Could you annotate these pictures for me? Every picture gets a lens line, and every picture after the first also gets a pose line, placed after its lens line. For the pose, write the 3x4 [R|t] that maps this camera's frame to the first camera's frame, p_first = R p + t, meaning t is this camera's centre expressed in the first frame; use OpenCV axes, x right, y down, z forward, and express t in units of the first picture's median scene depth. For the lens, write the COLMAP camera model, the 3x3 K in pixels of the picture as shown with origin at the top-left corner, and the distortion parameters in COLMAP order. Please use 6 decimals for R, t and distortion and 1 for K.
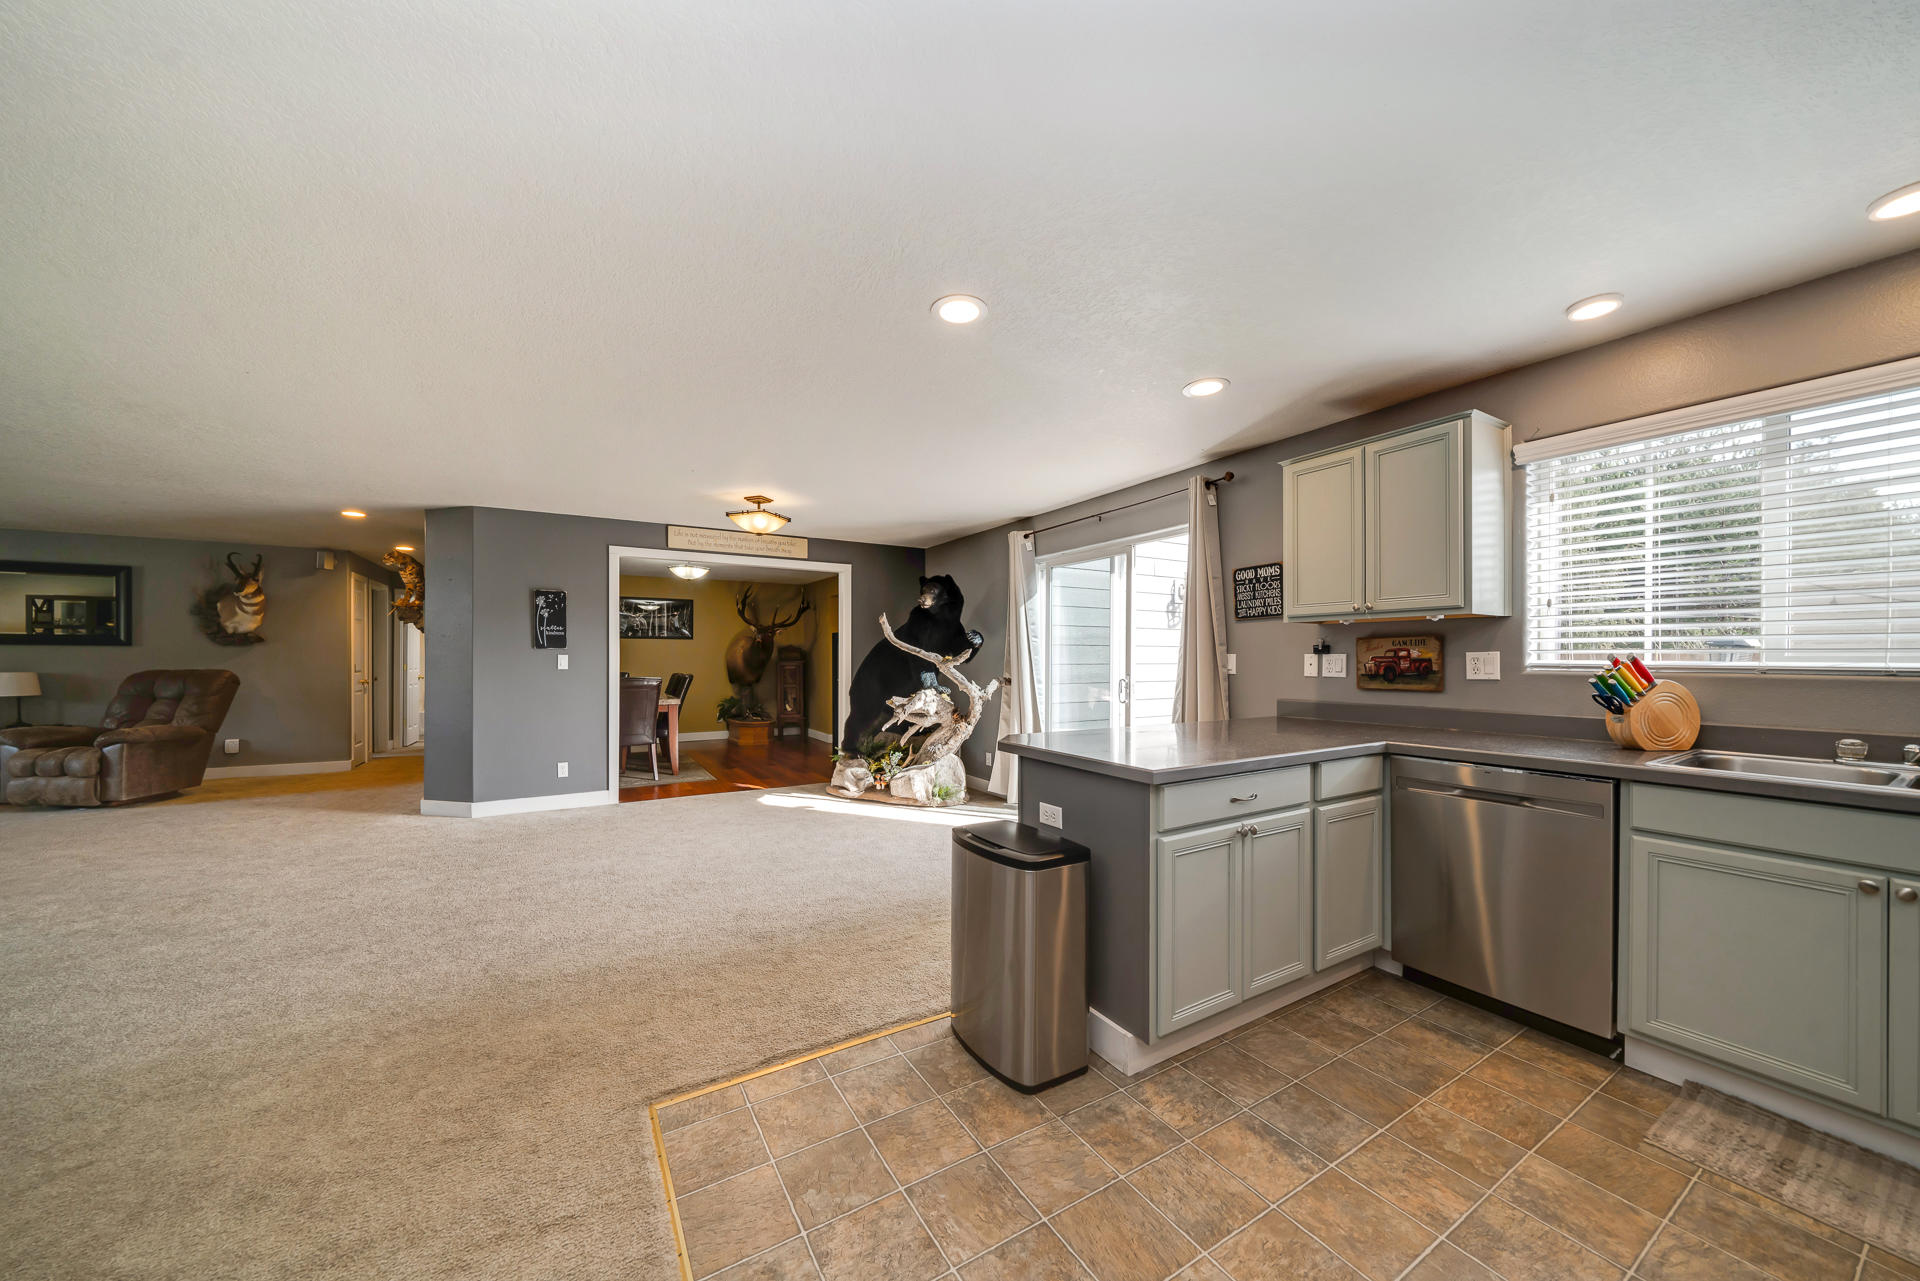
lens RADIAL K [[660.1, 0, 953.8], [0, 660.1, 657.9], [0, 0, 1]] dist [-0.010447, 0.000193]
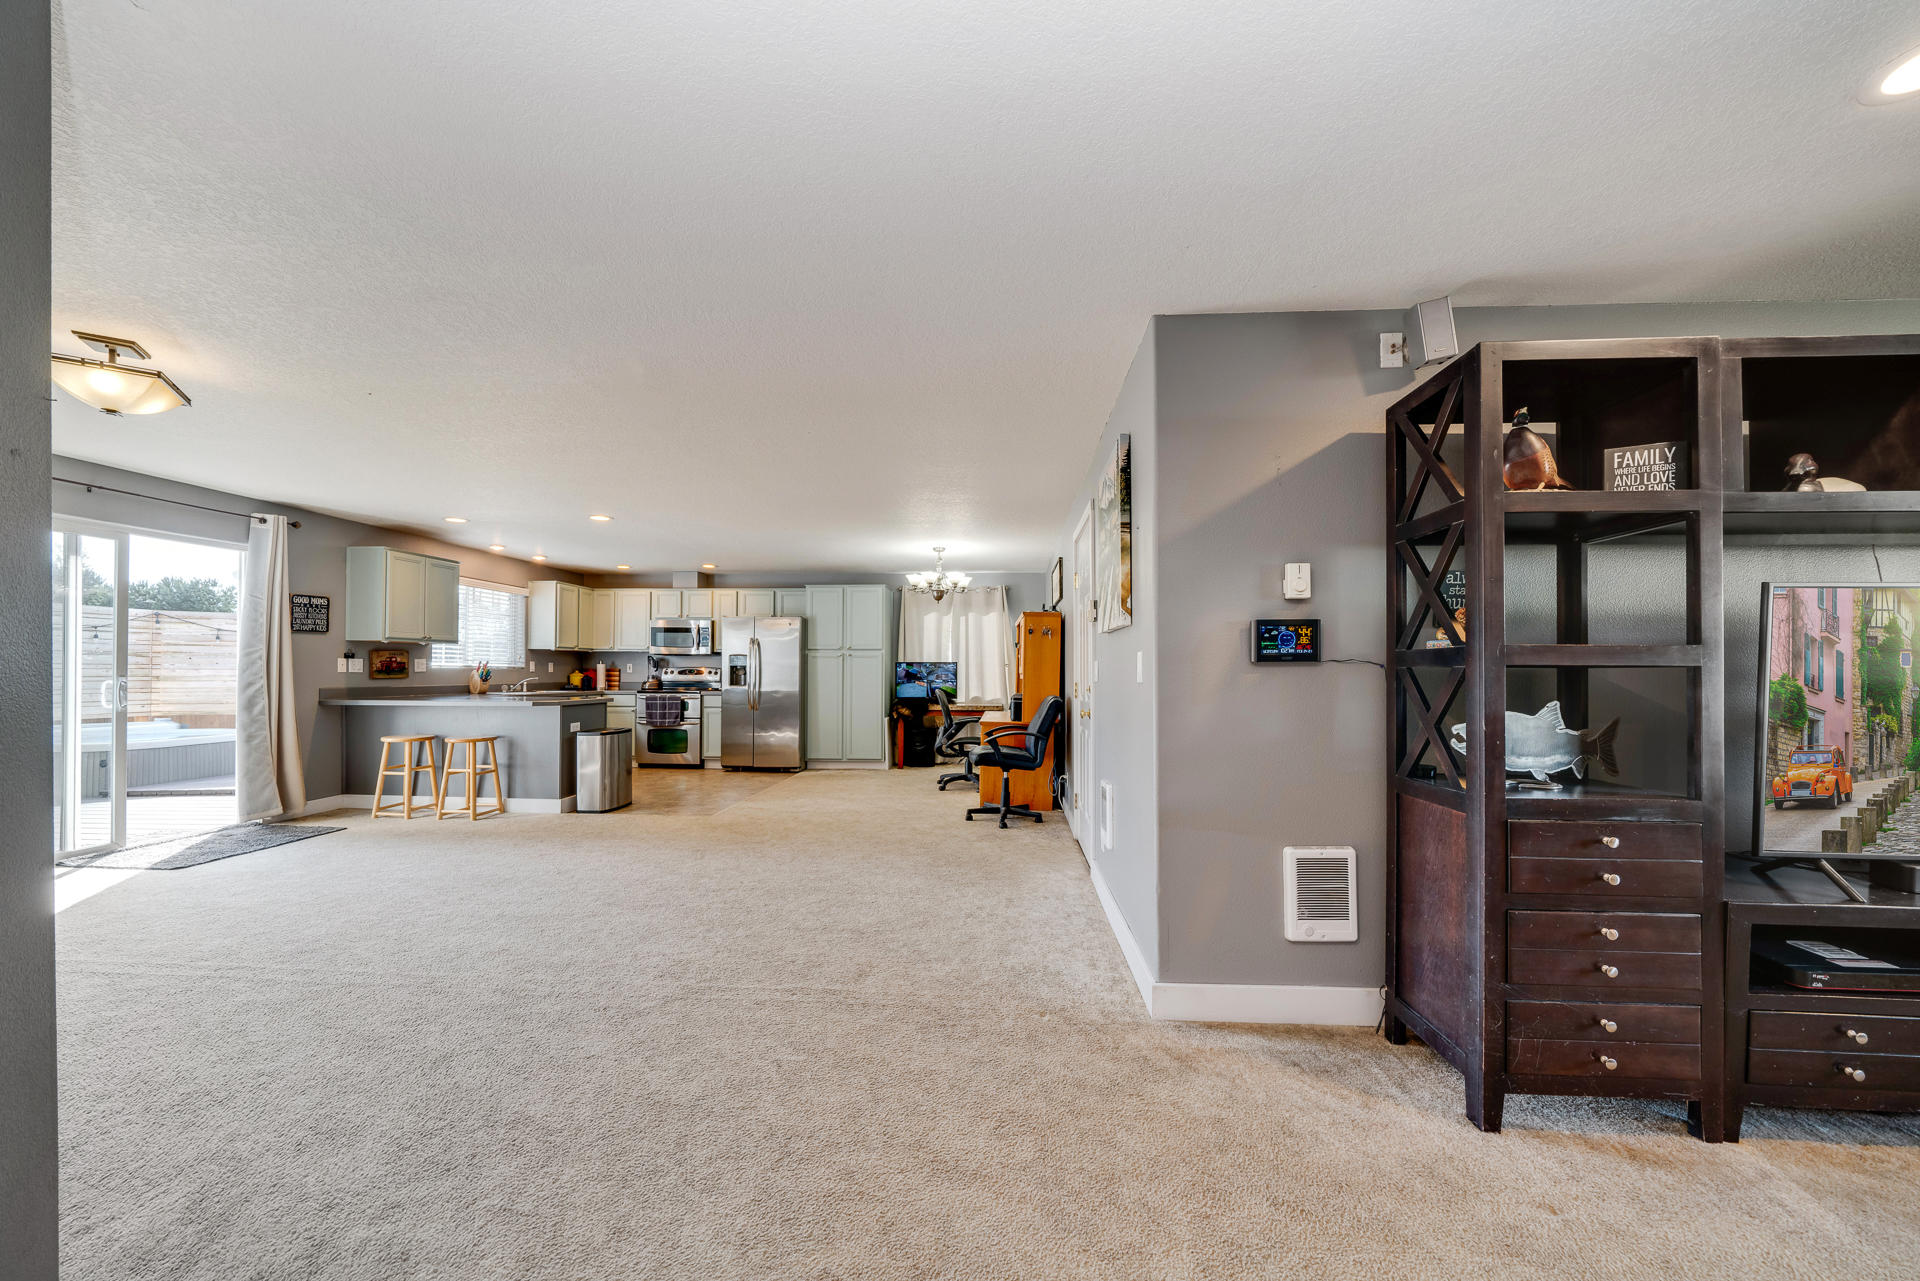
lens RADIAL K [[660.1, 0, 964.8], [0, 660.1, 663.7], [0, 0, 1]] dist [-0.010447, 0.000193]
pose [[-0.829182, 0.002000, 0.558975, -1.718341], [-0.004407, 0.999939, -0.010115, 0.017905], [-0.558961, -0.010851, -0.829123, 1.581133]]
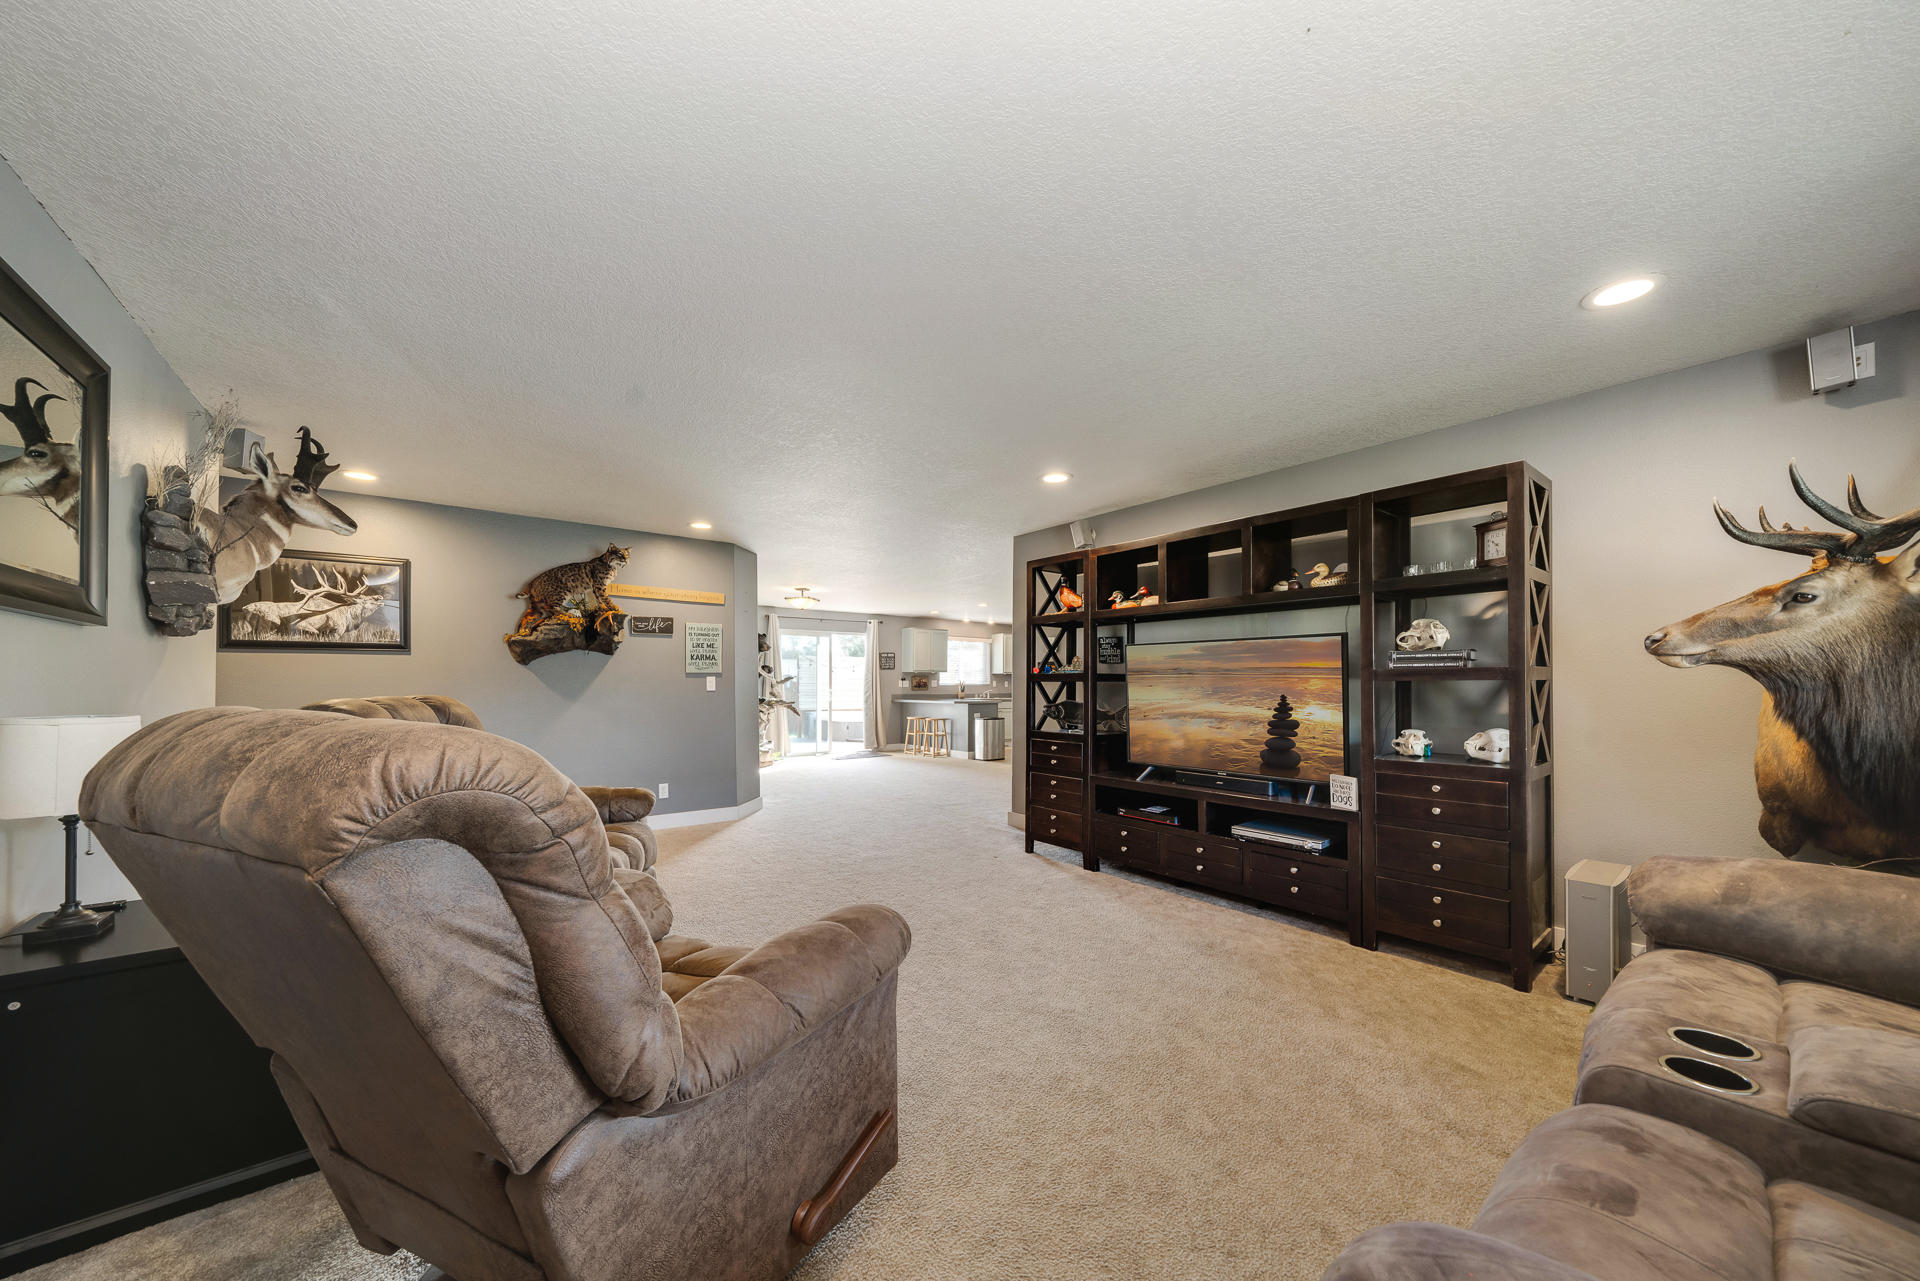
lens RADIAL K [[660.1, 0, 967.3], [0, 660.1, 680.4], [0, 0, 1]] dist [-0.010447, 0.000193]
pose [[-0.150868, 0.007644, 0.988524, -3.153459], [-0.003976, 0.999957, -0.008339, 0.023782], [-0.988546, -0.005189, -0.150831, 1.262381]]
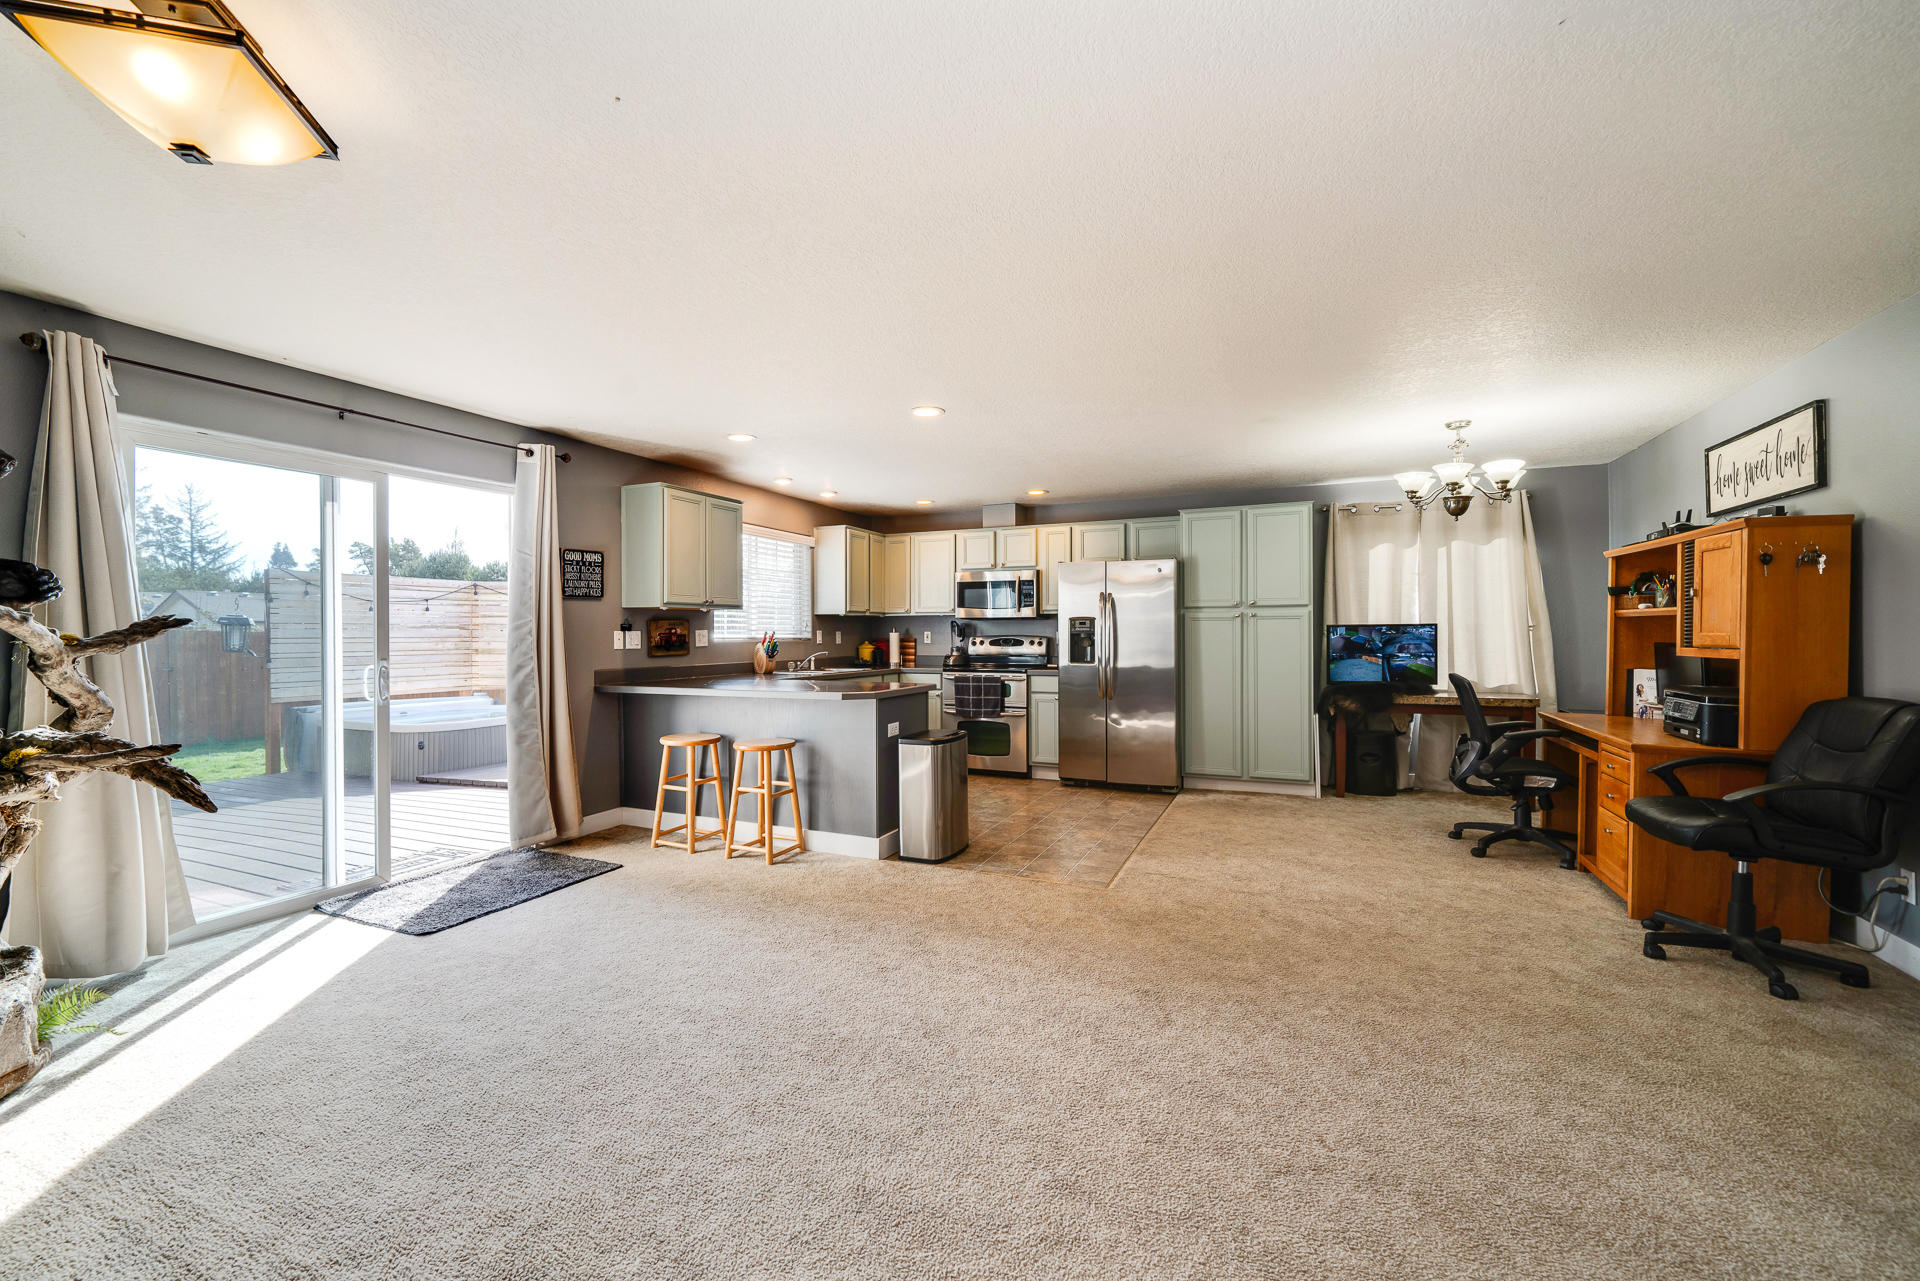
lens RADIAL K [[763.9, 0, 963.0], [0, 763.9, 629.4], [0, 0, 1]] dist [-0.010107, -0.000476]
pose [[-0.579865, 0.006203, 0.814689, -1.069415], [0.005356, 0.999978, -0.003802, -0.000032], [-0.814695, 0.002159, -0.579886, 1.399832]]
